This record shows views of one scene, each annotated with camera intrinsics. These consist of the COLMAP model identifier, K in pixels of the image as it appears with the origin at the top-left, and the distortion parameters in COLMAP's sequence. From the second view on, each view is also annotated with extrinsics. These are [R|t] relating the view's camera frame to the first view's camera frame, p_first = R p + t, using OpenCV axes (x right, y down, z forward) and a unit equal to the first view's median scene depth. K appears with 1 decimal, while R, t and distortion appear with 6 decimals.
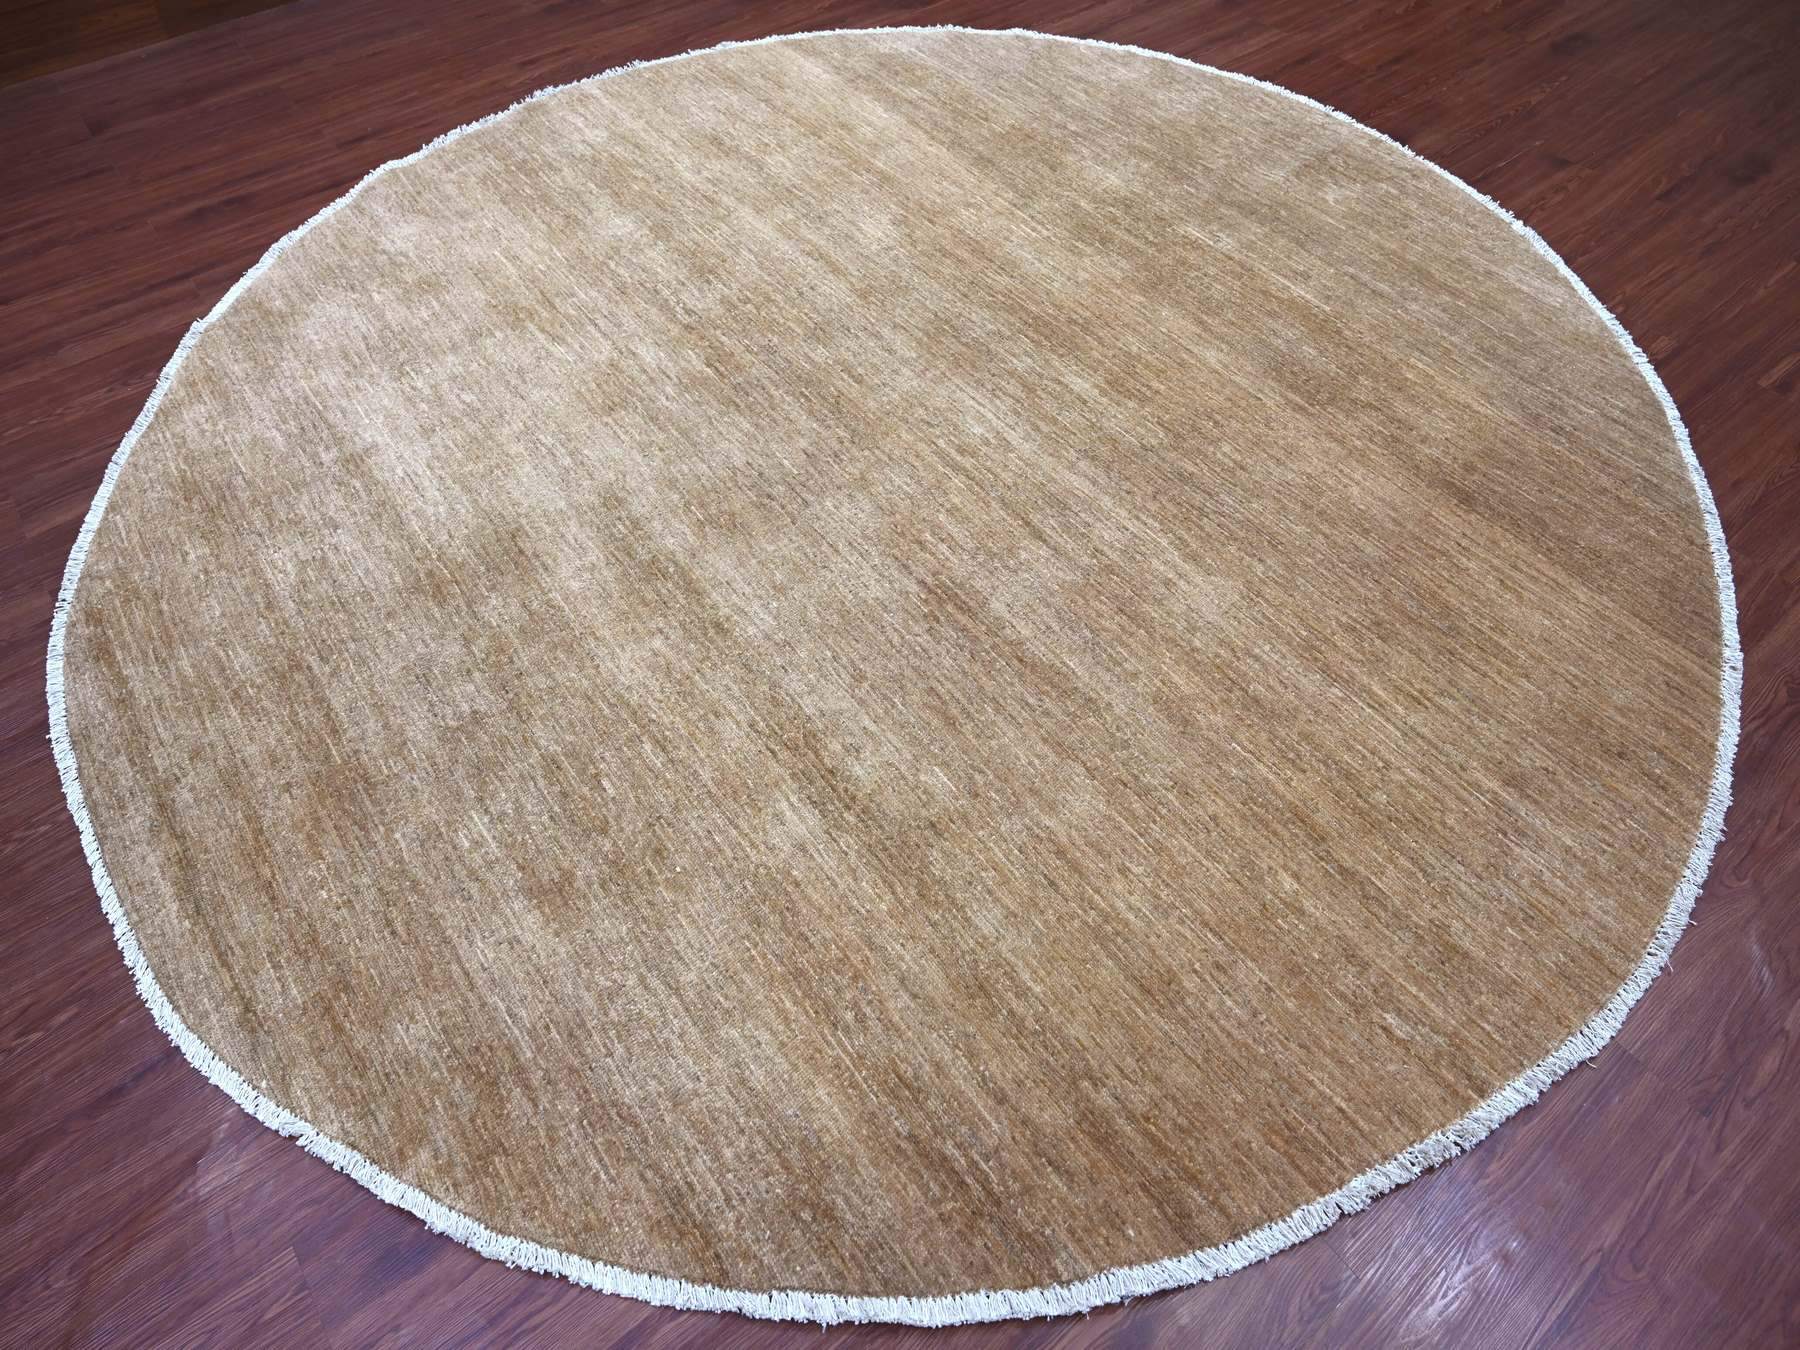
lens RADIAL K [[1252.5, 0, 900.0], [0, 1252.5, 675.0], [0, 0, 1]] dist [-0.013199, -0.000161]
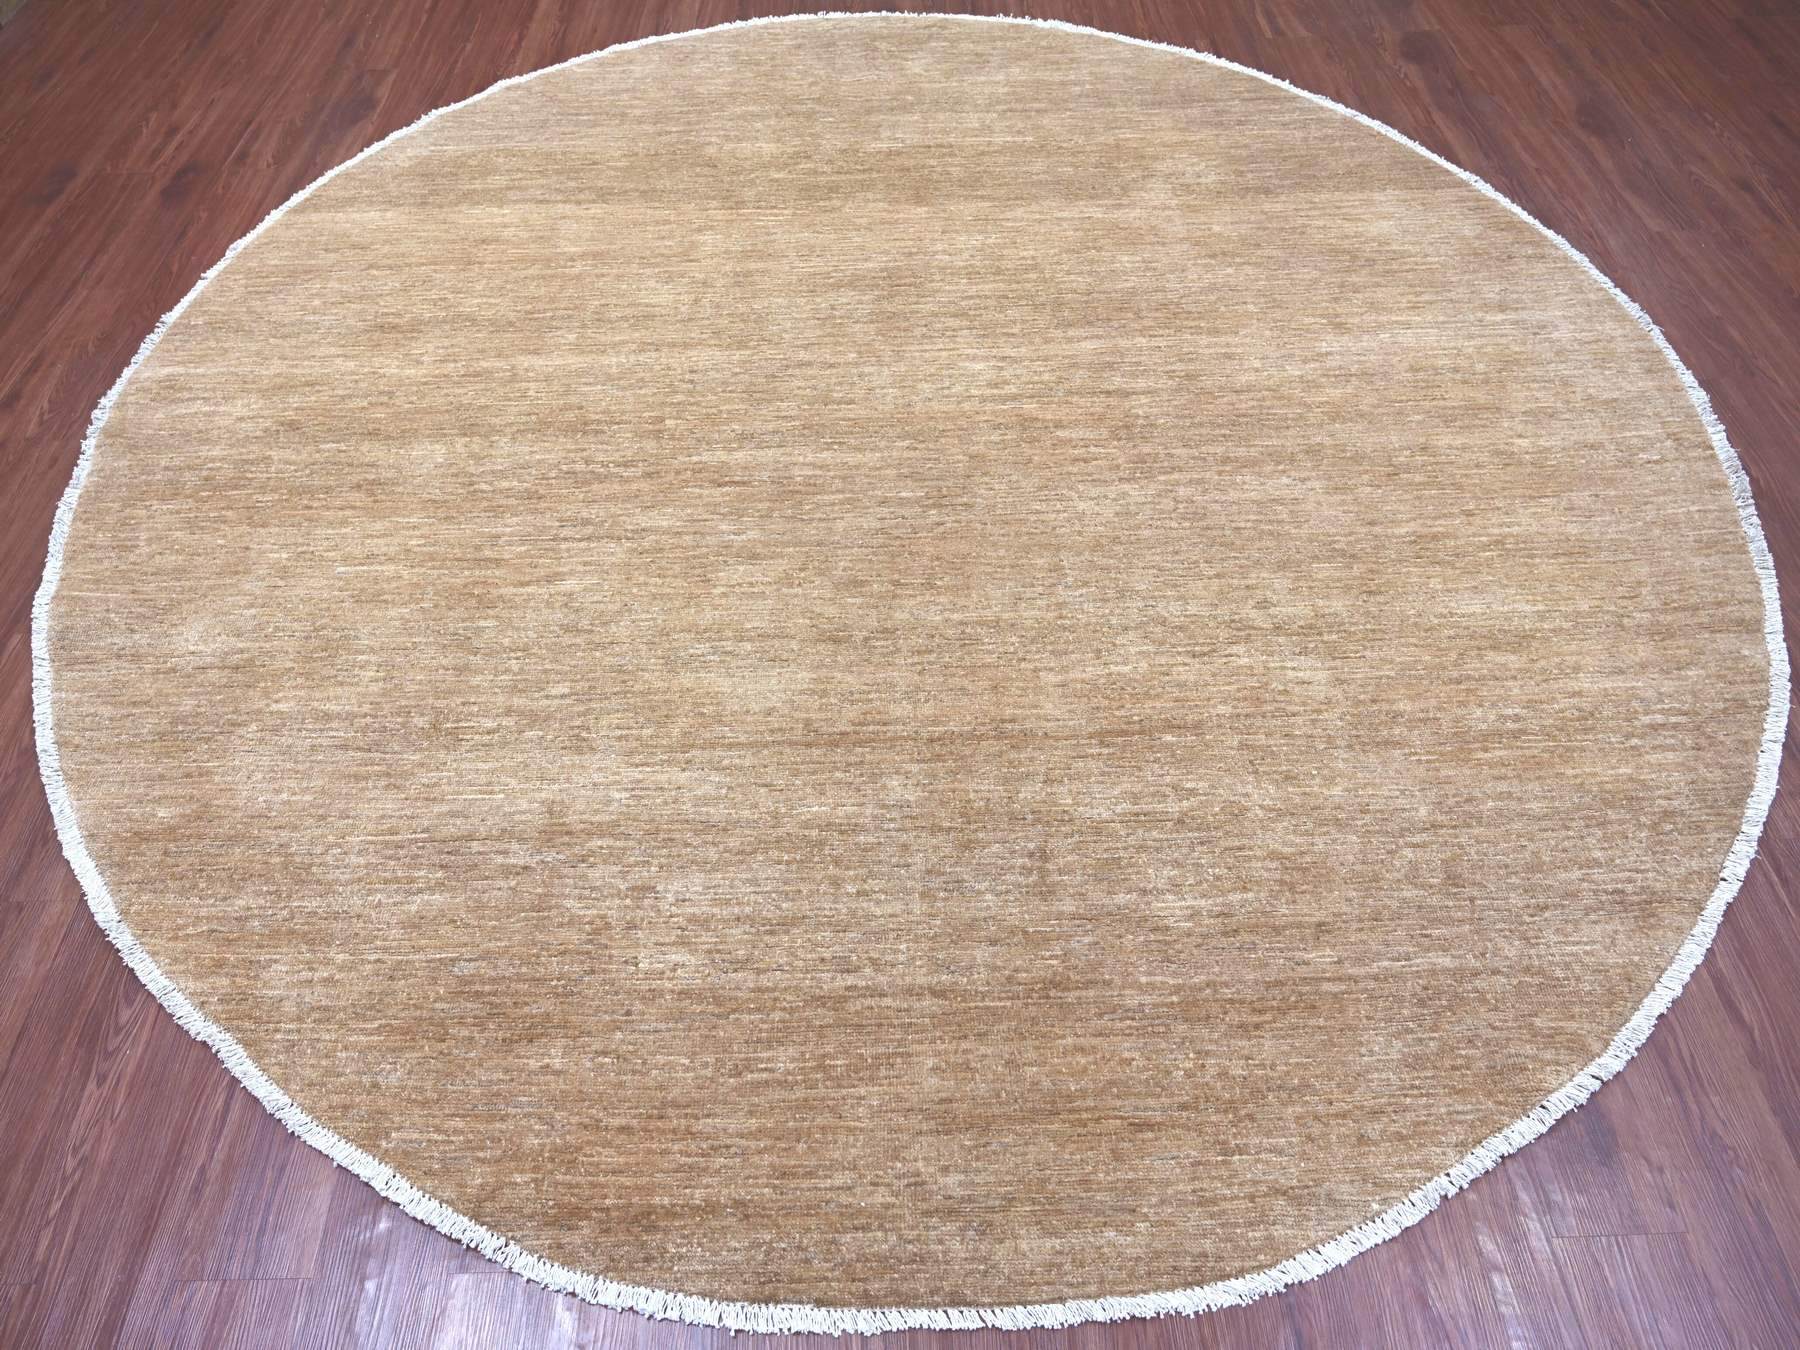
lens RADIAL K [[1252.5, 0, 900.0], [0, 1252.5, 675.0], [0, 0, 1]] dist [-0.013199, -0.000161]
pose [[0.541316, -0.646256, 0.537895, -0.796090], [0.648269, 0.728181, 0.222483, -0.326047], [-0.535466, 0.228267, 0.813124, 0.300208]]
